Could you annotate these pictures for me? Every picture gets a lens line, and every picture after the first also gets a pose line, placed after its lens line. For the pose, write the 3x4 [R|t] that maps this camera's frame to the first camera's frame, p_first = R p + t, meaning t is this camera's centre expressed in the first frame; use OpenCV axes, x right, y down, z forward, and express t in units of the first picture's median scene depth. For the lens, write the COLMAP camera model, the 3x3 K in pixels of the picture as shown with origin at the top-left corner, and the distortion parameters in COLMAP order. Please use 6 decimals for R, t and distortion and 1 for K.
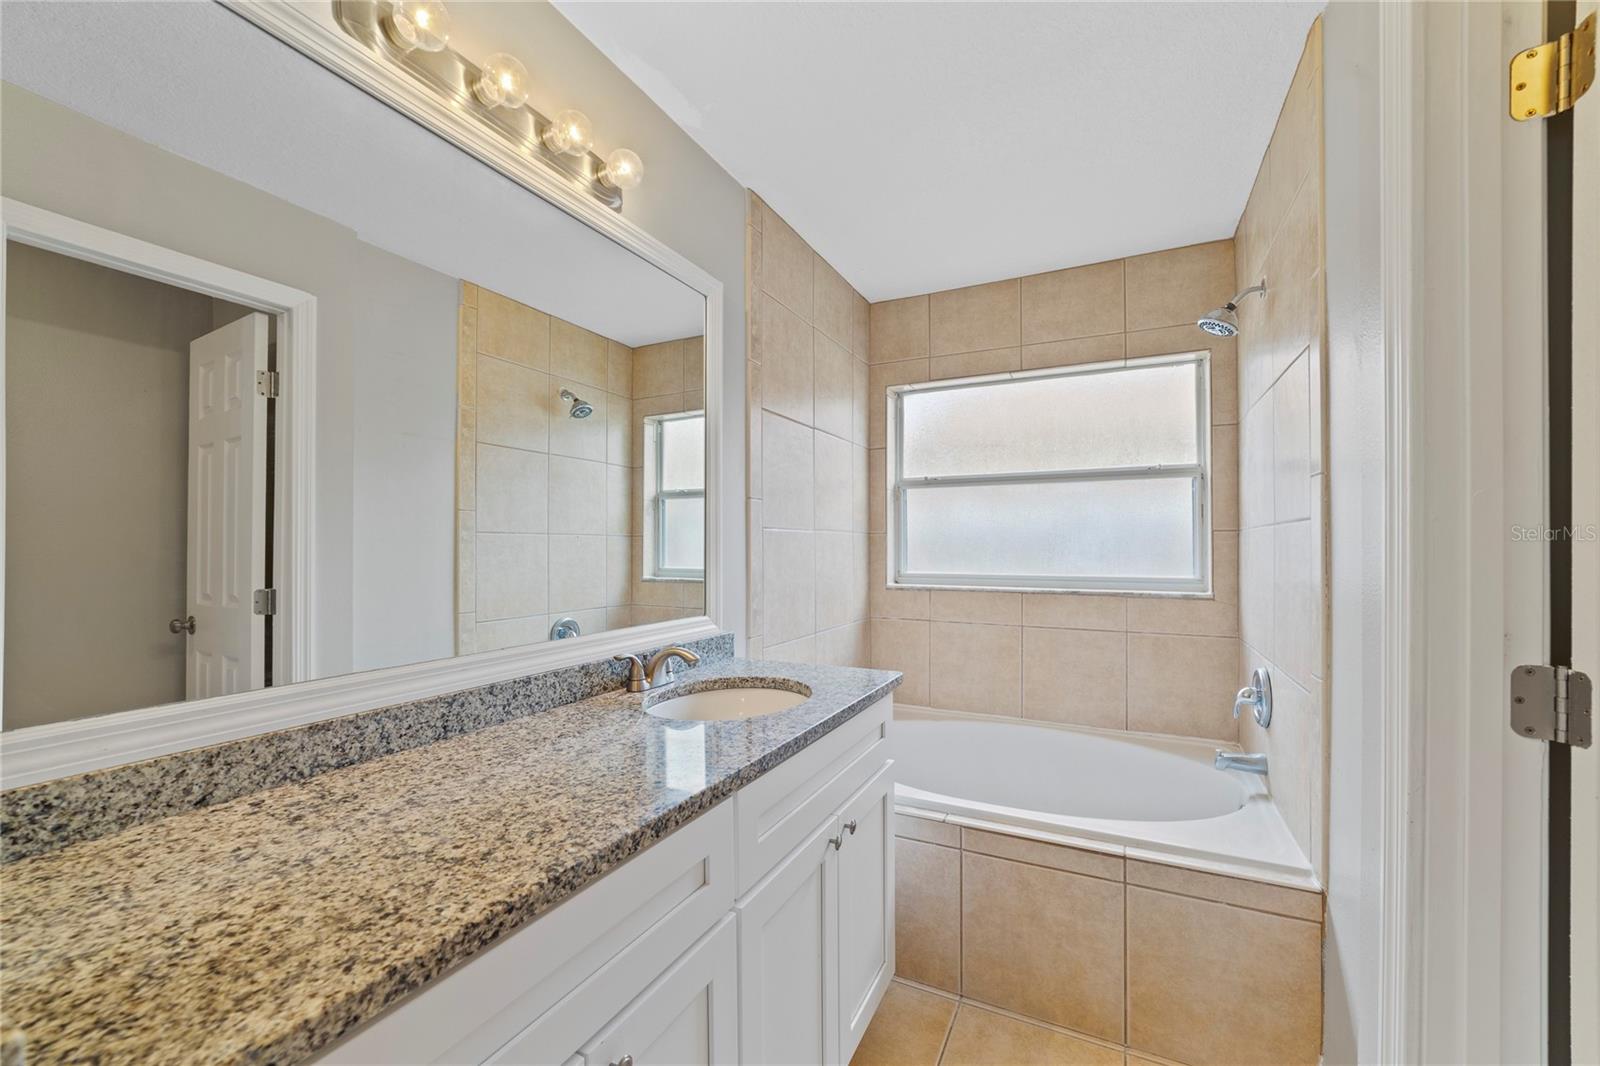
lens RADIAL K [[615.2, 0, 804.7], [0, 615.2, 541.8], [0, 0, 1]] dist [-0.014526, 0.000002]
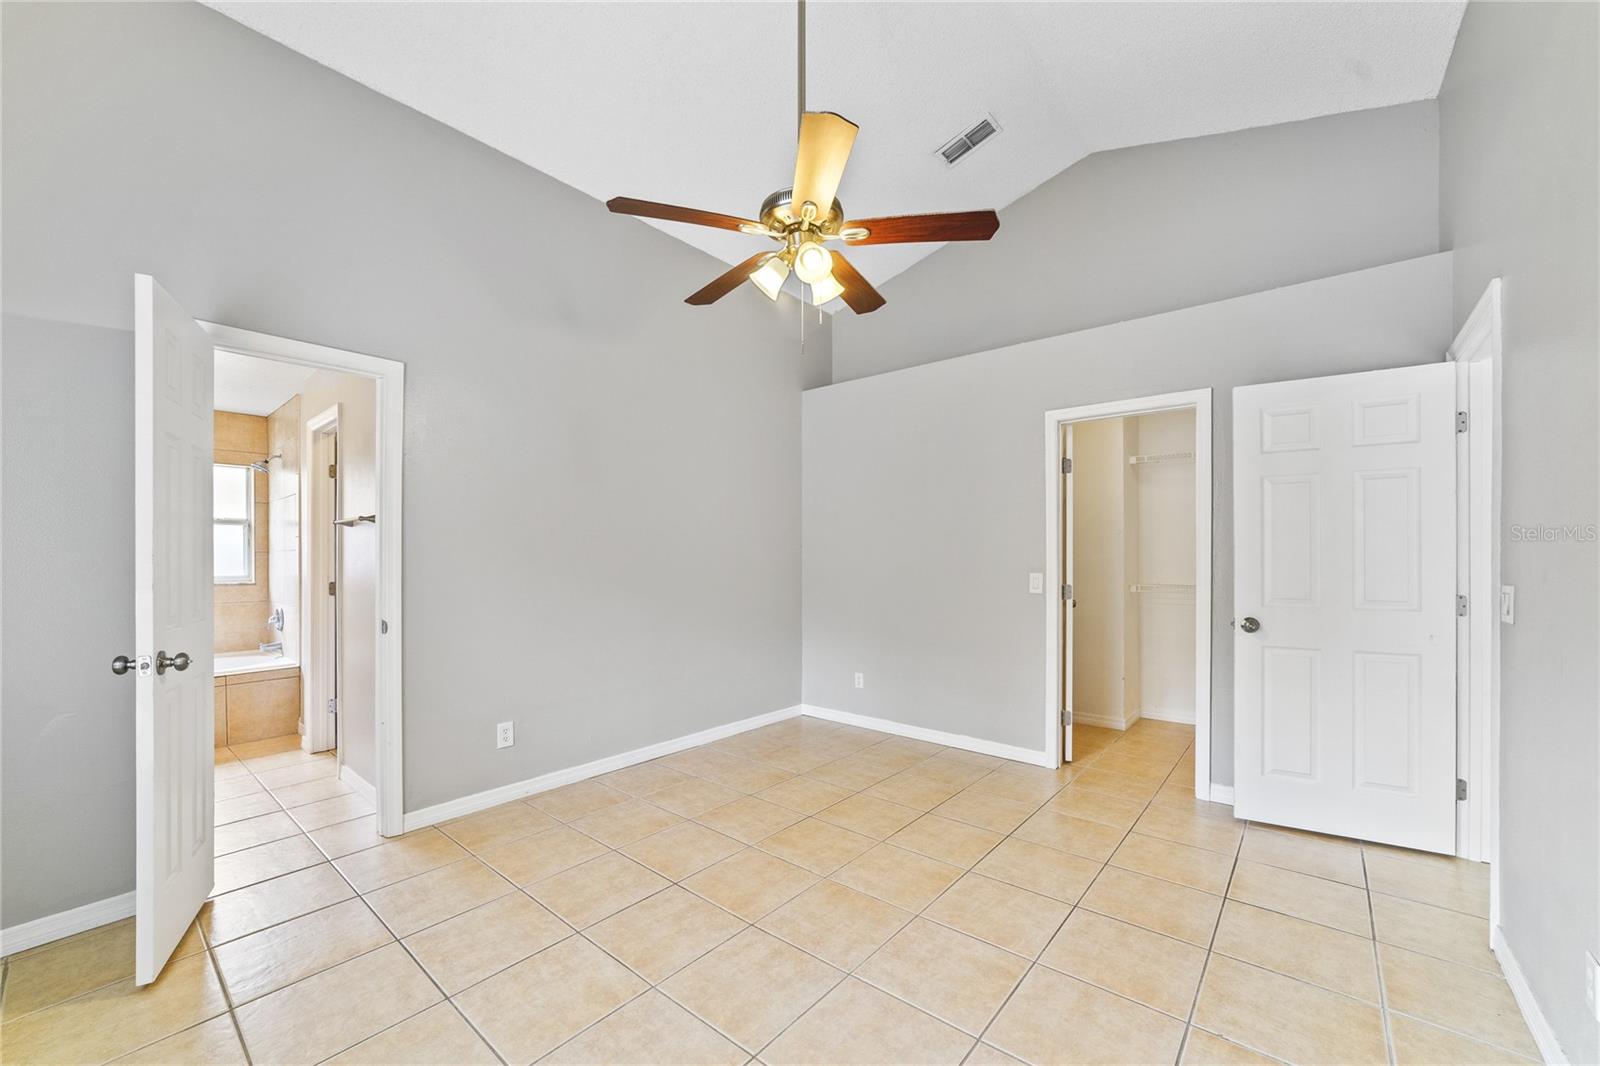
lens RADIAL K [[615.2, 0, 805.9], [0, 615.2, 544.7], [0, 0, 1]] dist [-0.014526, 0.000002]
pose [[0.218138, 0.003199, 0.975913, -0.988621], [0.003973, 0.999983, -0.004166, -0.026728], [-0.975910, 0.004786, 0.218121, -1.345434]]
